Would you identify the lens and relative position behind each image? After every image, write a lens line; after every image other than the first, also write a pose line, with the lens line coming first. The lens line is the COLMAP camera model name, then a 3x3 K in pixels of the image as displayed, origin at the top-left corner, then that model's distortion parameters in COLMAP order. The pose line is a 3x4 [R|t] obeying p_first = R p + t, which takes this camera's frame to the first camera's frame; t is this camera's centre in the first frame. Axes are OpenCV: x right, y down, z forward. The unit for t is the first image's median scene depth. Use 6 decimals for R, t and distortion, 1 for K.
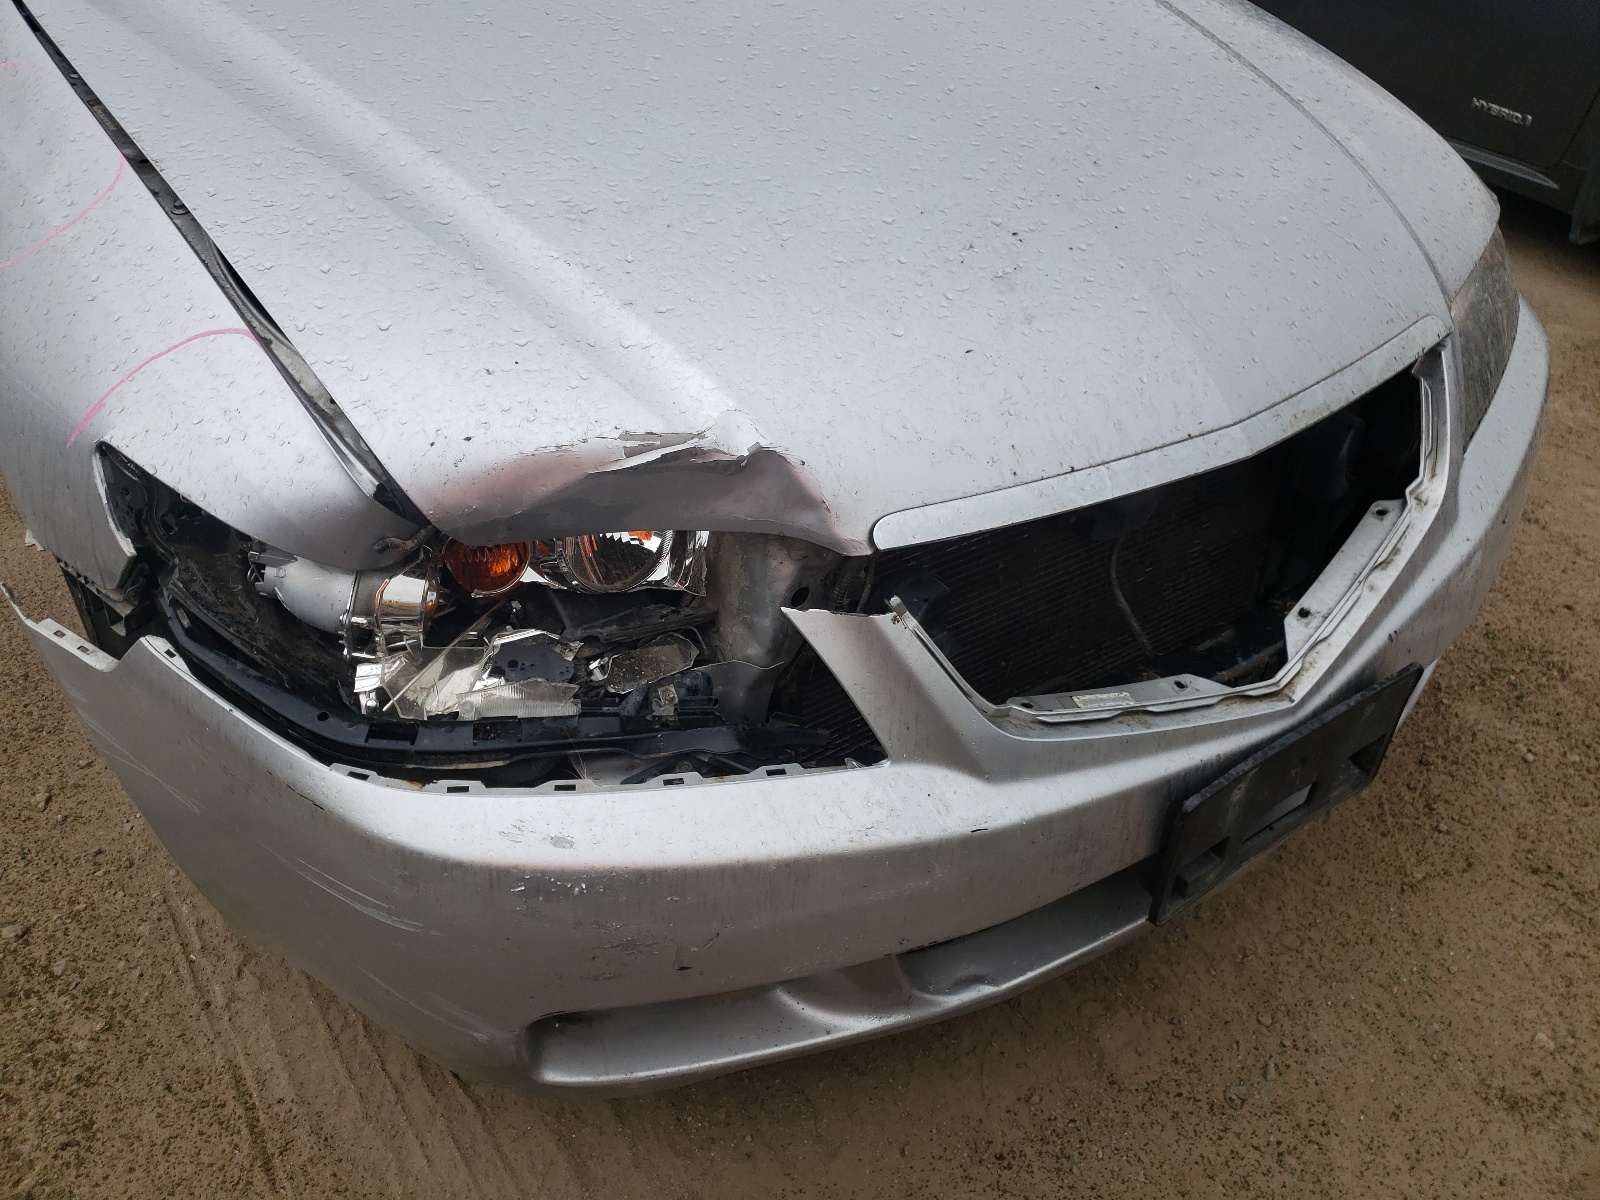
lens RADIAL K [[1274.1, 0, 800.0], [0, 1274.1, 600.0], [0, 0, 1]] dist [0.008291, 0.013175]
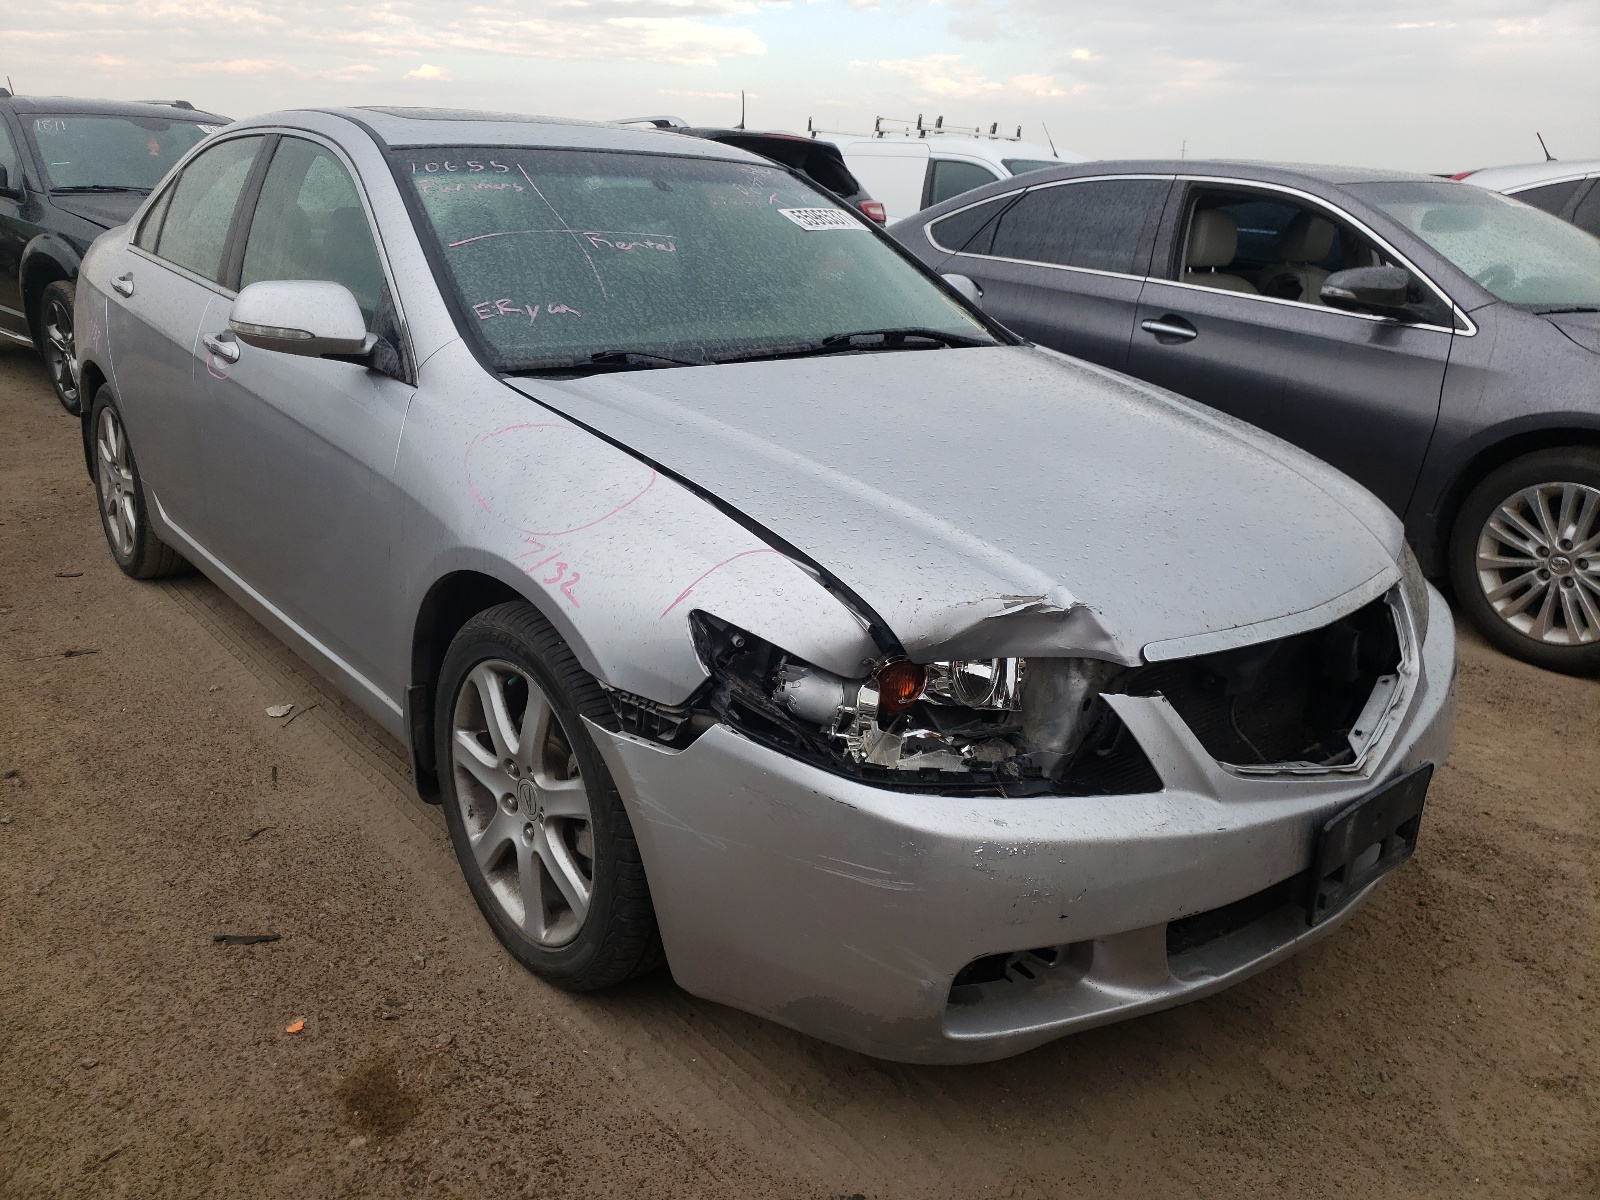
lens RADIAL K [[1366.7, 0, 800.0], [0, 1366.7, 600.0], [0, 0, 1]] dist [0.021201, -0.000056]
pose [[0.989648, -0.008084, 0.143289, -0.542764], [0.055913, 0.941244, -0.333066, 0.385536], [-0.132177, 0.337630, 0.931952, -0.569560]]
